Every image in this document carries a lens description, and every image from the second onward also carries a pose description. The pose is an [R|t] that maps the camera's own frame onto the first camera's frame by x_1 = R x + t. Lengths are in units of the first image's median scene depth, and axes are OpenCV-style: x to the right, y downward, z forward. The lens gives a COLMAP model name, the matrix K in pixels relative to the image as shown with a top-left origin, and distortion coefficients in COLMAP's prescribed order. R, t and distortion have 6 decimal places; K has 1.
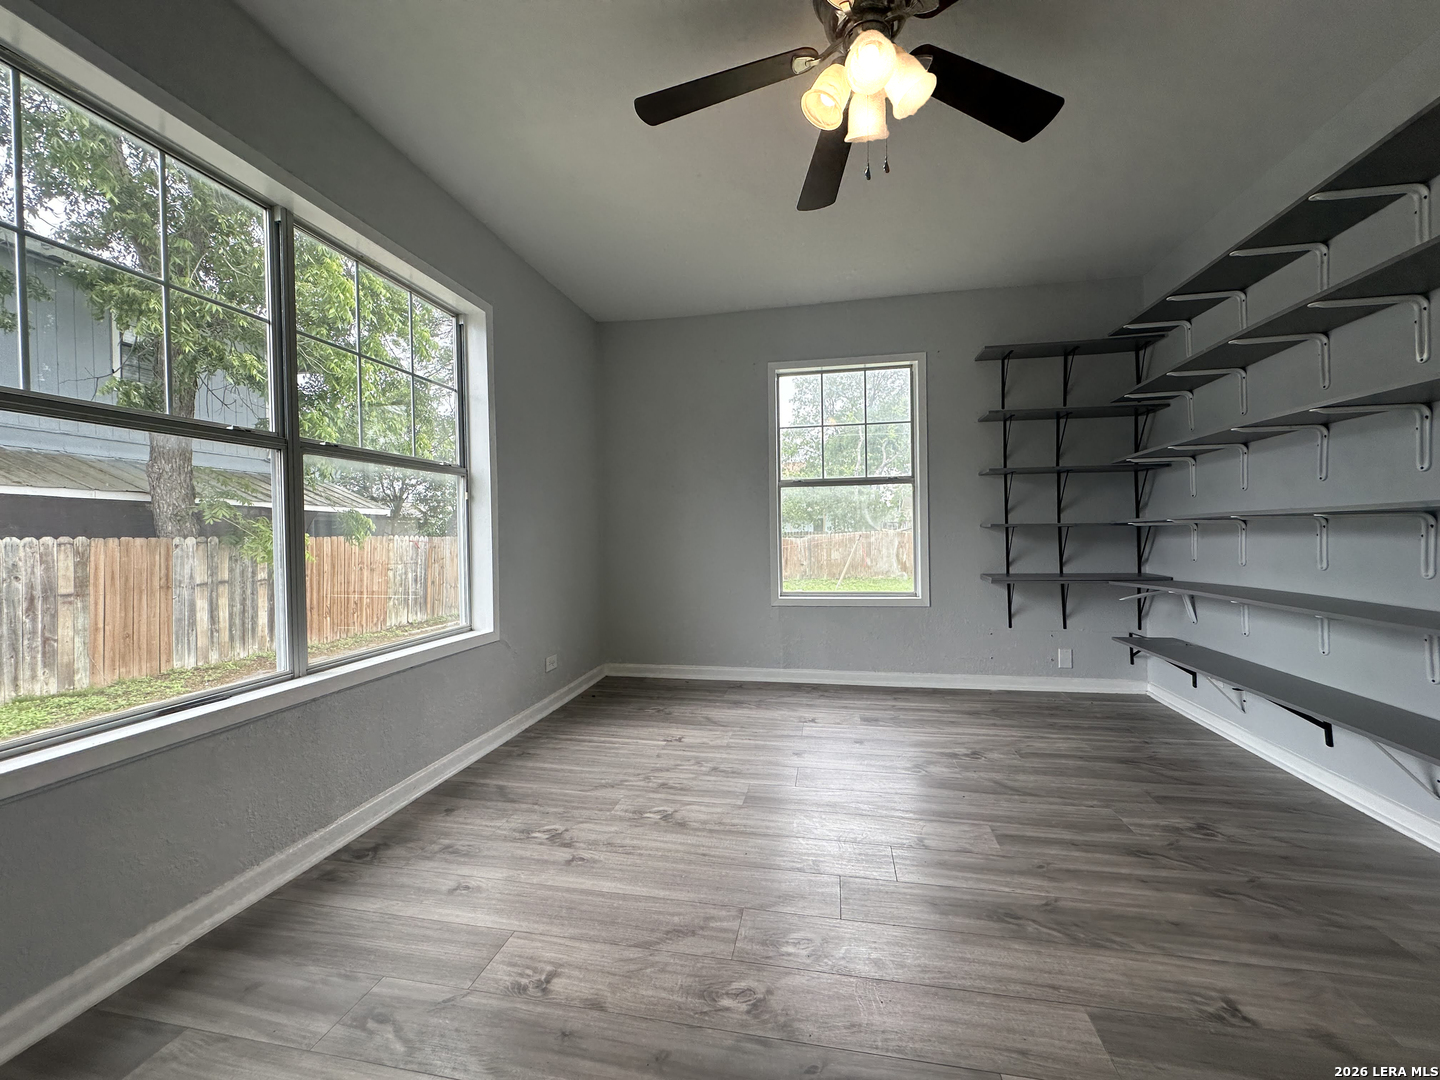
lens RADIAL K [[576.7, 0, 719.3], [0, 576.7, 536.8], [0, 0, 1]] dist [-0.001862, 0.000214]
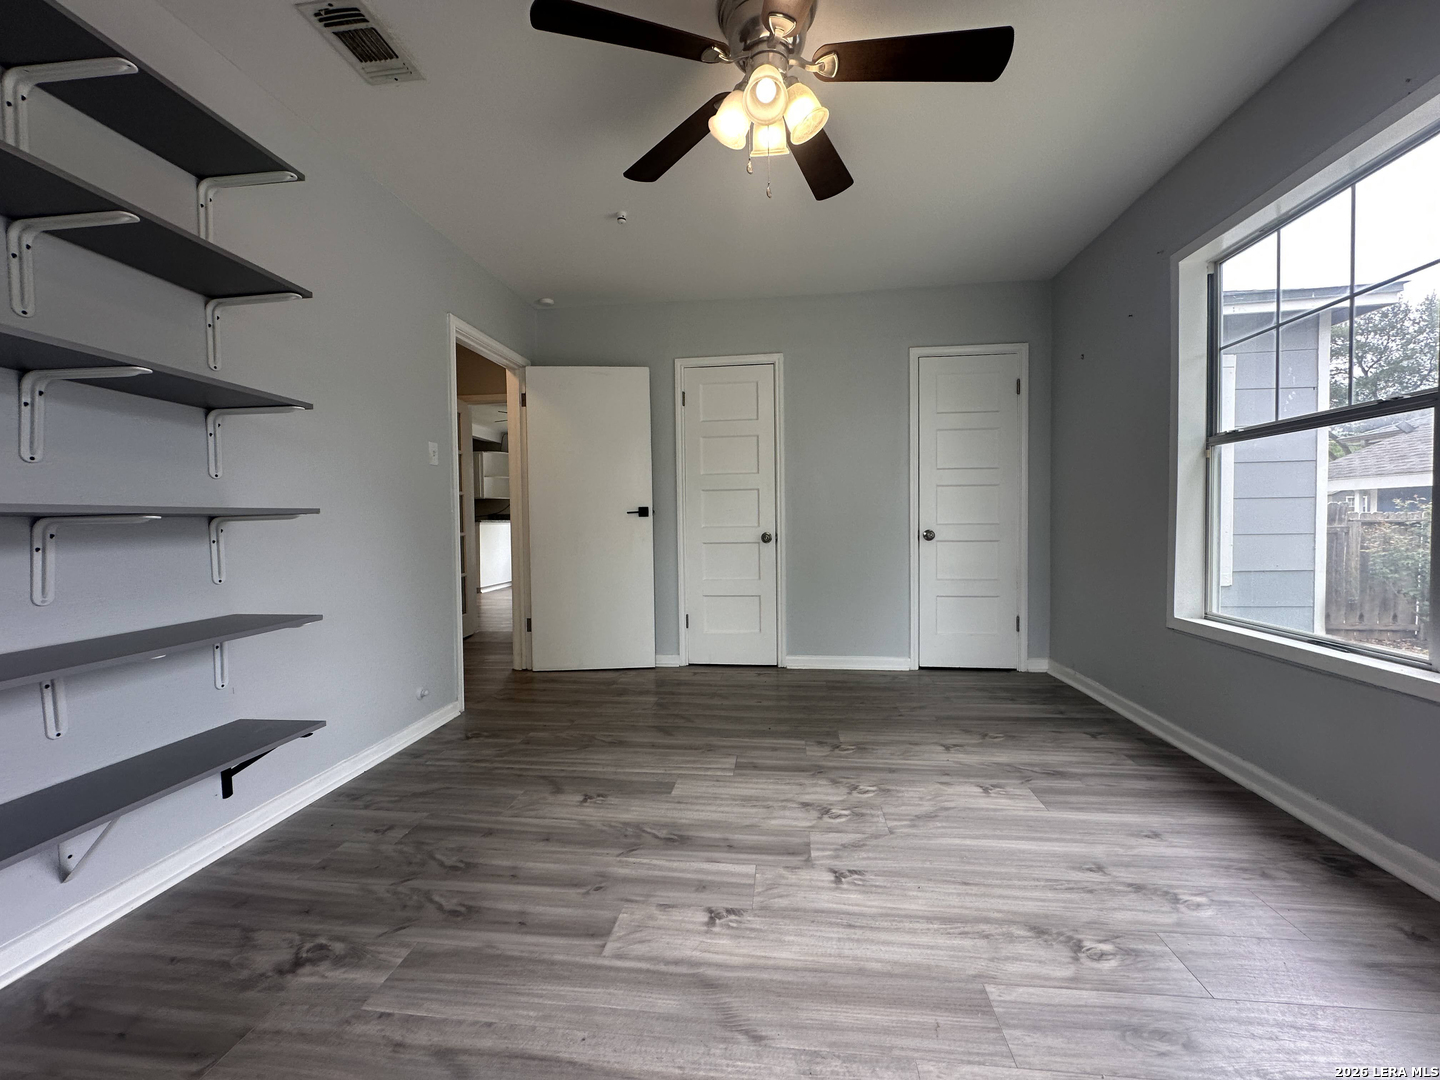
lens RADIAL K [[576.7, 0, 719.3], [0, 576.7, 536.8], [0, 0, 1]] dist [-0.001862, 0.000214]
pose [[-0.996505, 0.032045, -0.077141, 0.407889], [0.029176, 0.998851, 0.038028, -0.020198], [0.078271, 0.035644, -0.996295, 1.870335]]
